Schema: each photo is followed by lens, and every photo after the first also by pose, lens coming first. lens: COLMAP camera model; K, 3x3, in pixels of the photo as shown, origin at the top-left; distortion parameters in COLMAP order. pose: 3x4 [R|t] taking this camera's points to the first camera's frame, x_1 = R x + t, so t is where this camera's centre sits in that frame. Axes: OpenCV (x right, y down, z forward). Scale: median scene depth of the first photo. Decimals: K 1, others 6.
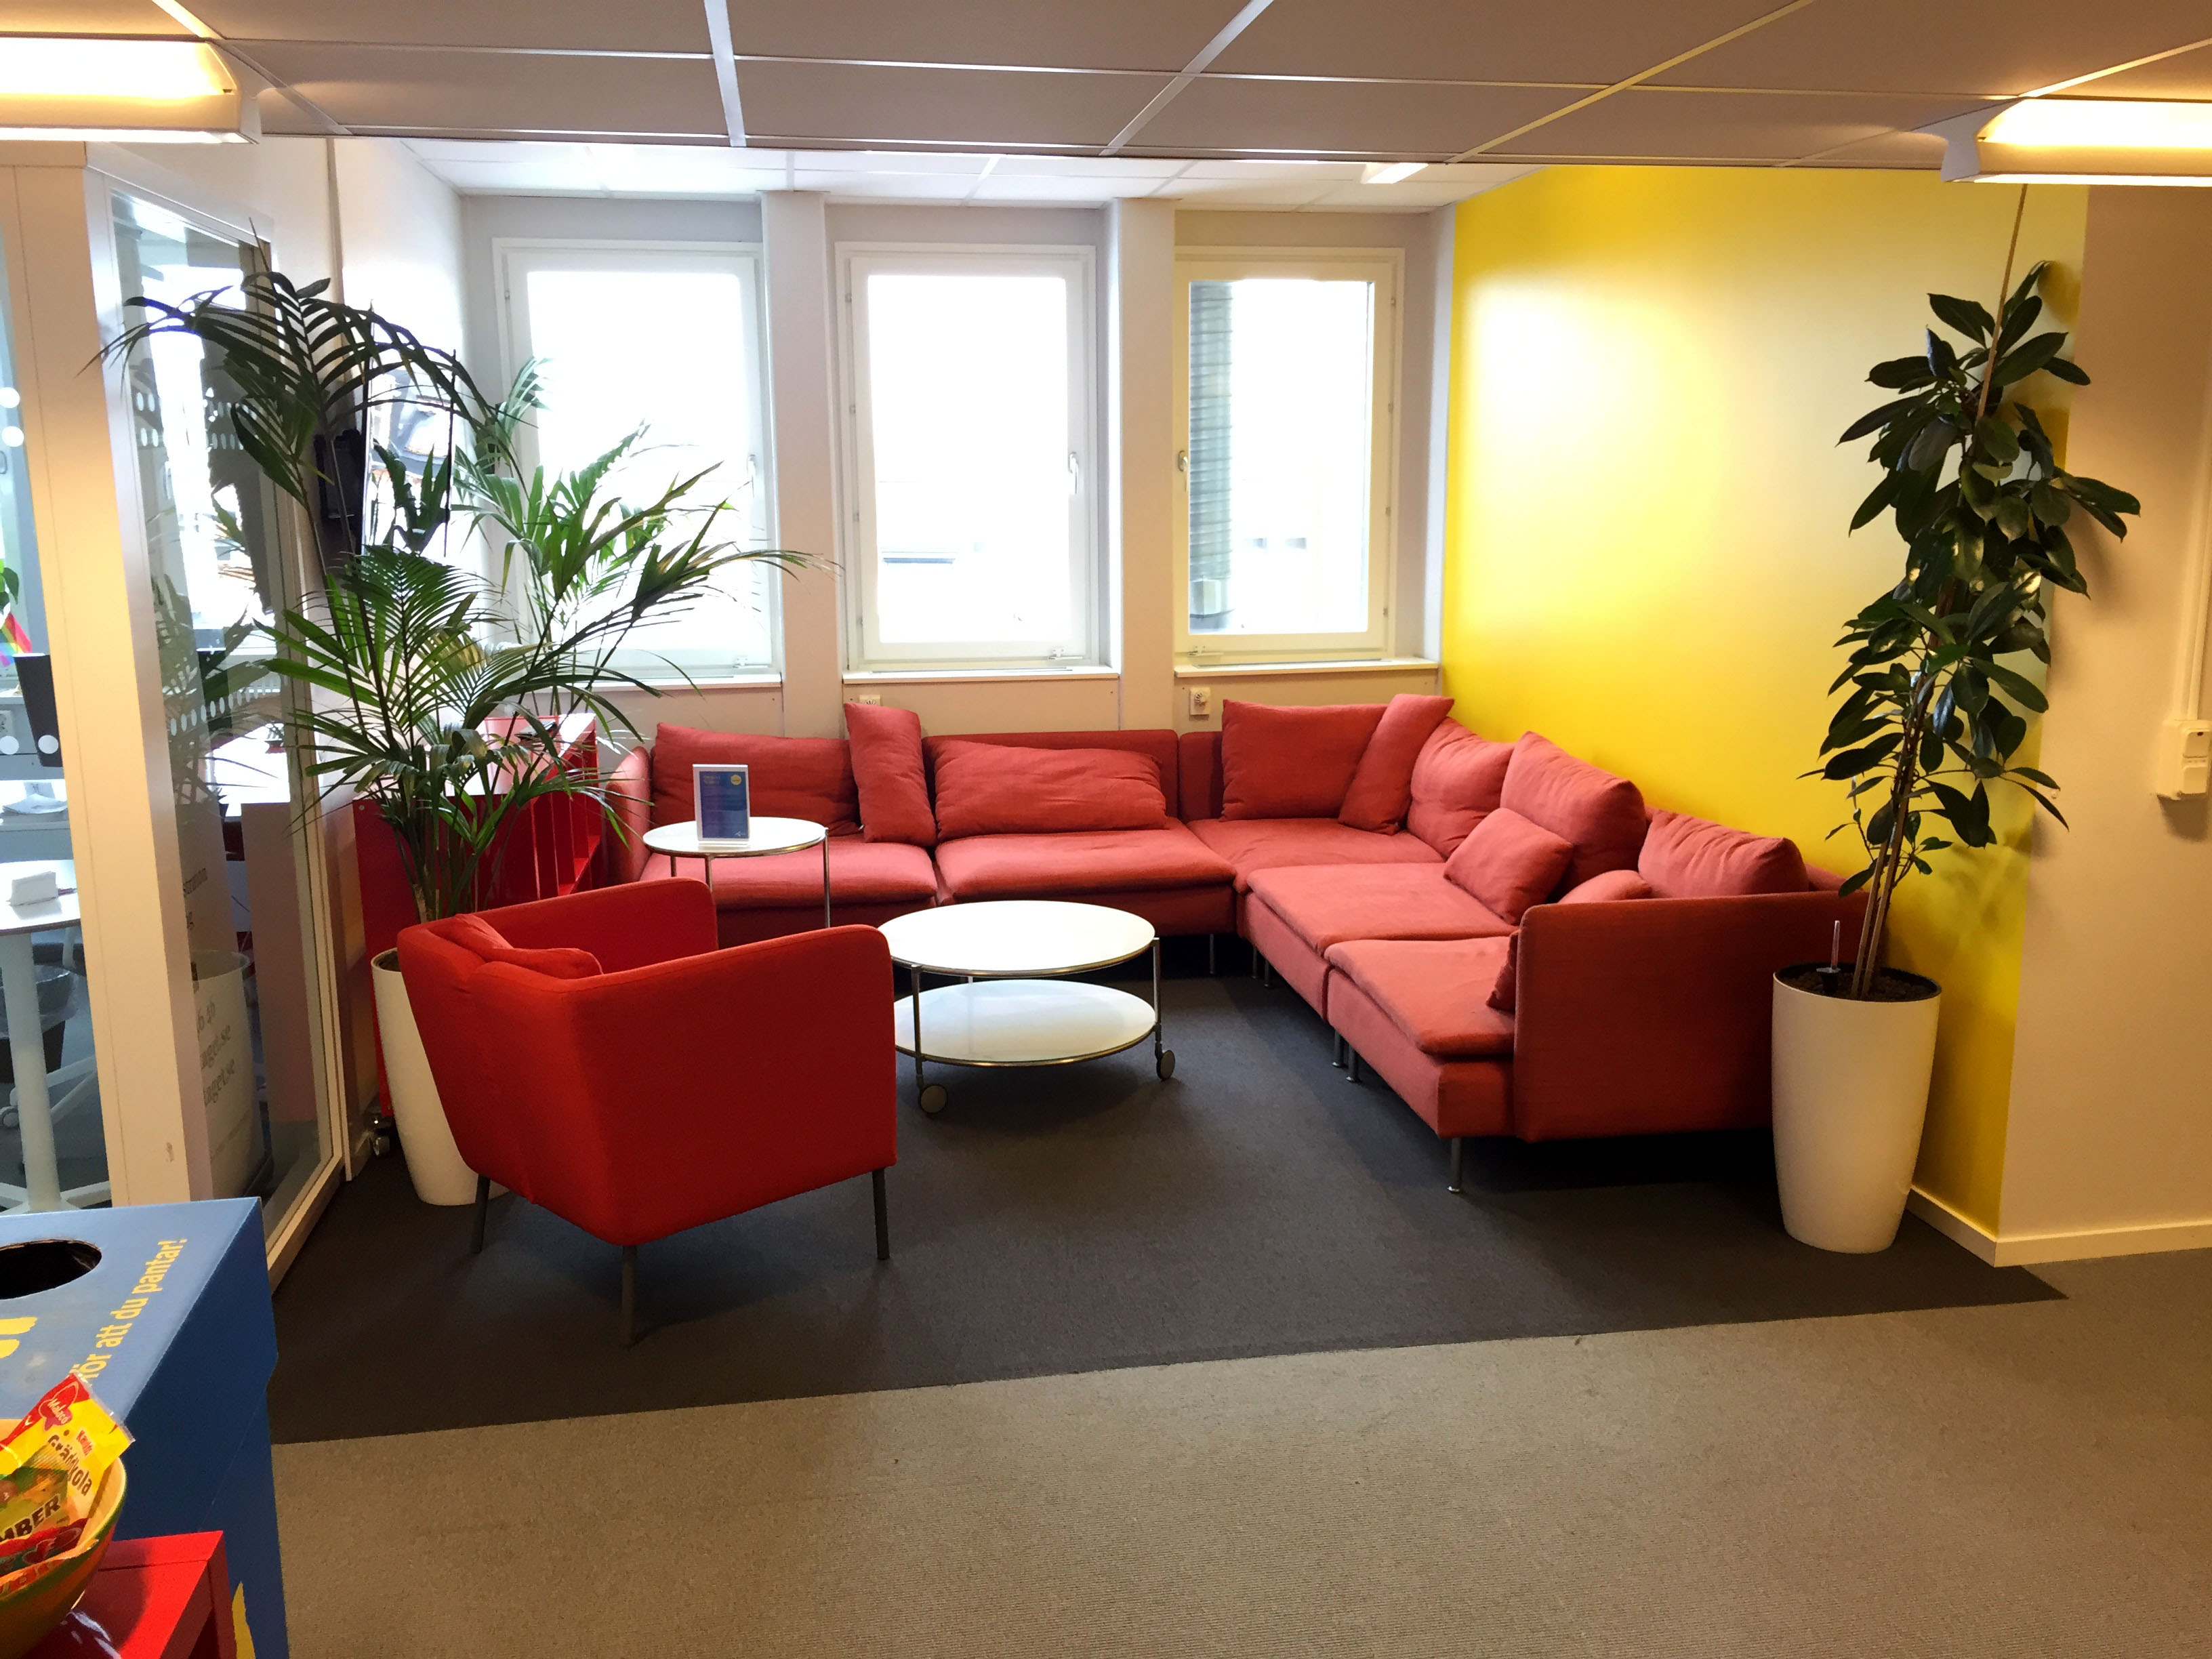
lens RADIAL K [[1856.9, 0, 1106.0], [0, 1856.9, 829.5], [0, 0, 1]] dist [0.003581, 0.001980]
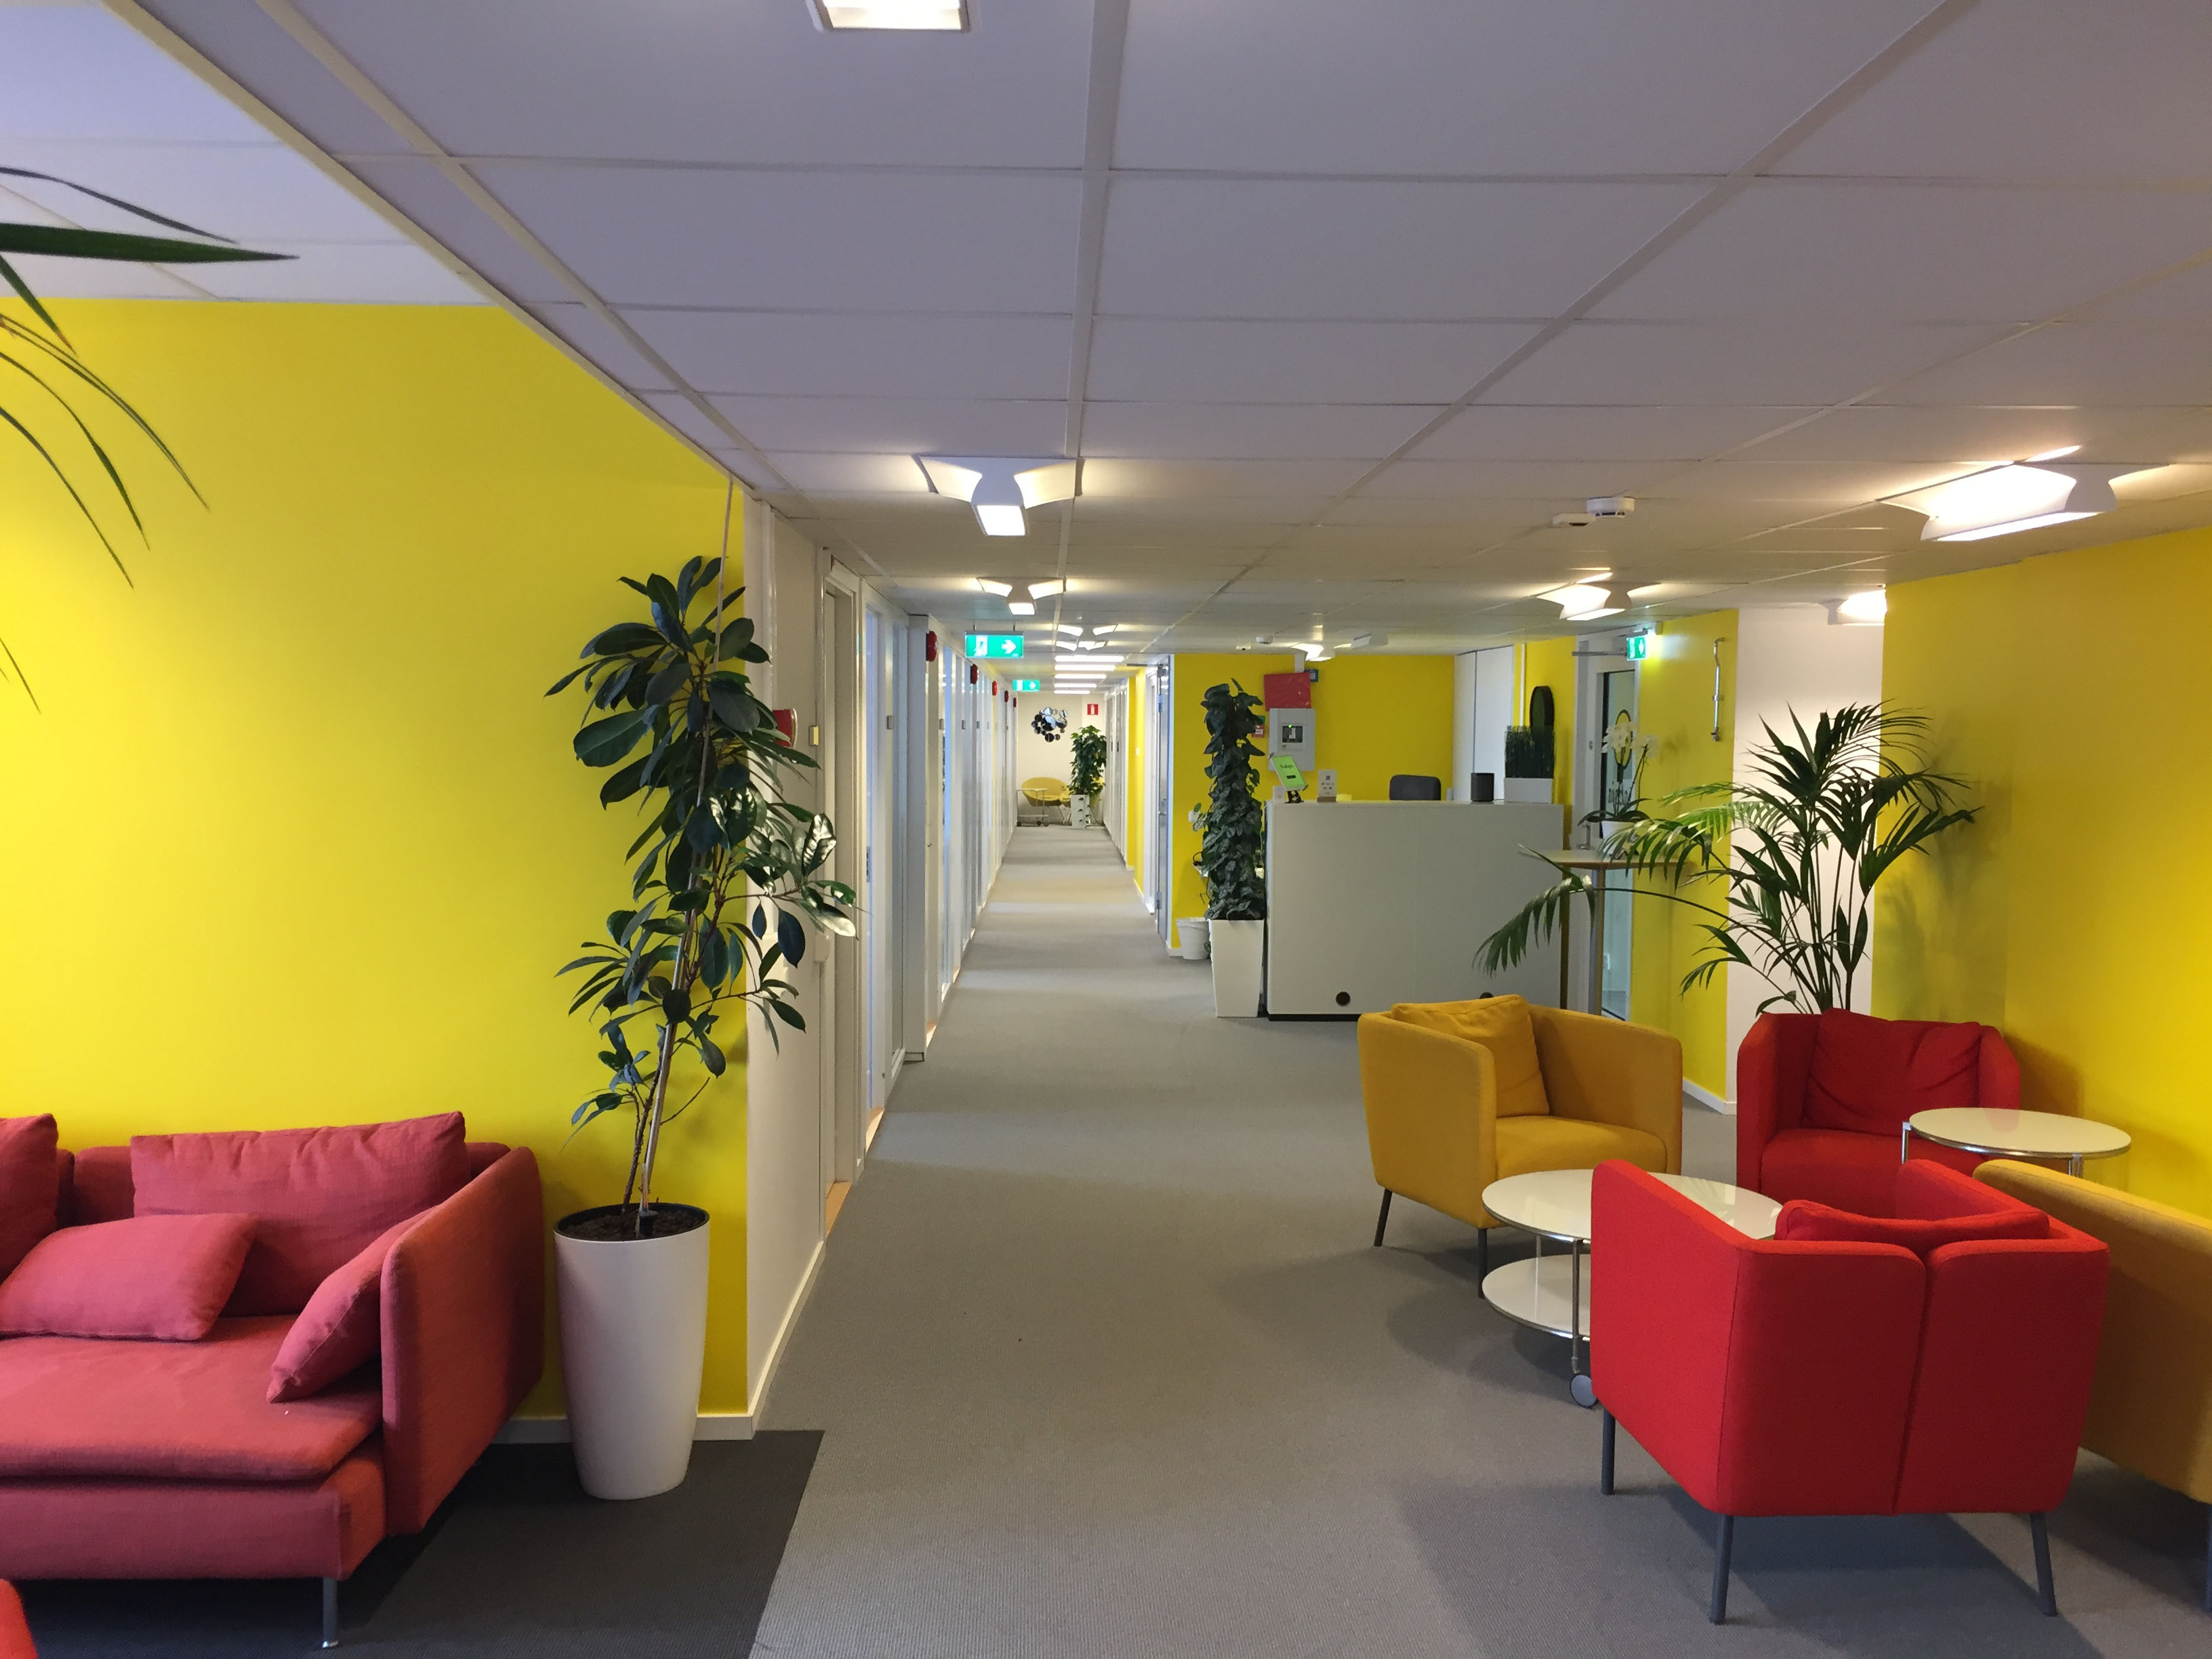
lens RADIAL K [[1856.9, 0, 1106.0], [0, 1856.9, 829.5], [0, 0, 1]] dist [0.003581, 0.001980]
pose [[0.138944, -0.041530, 0.989429, -0.611947], [0.179035, 0.983710, 0.016148, -0.109728], [-0.973982, 0.174899, 0.144116, 0.604266]]
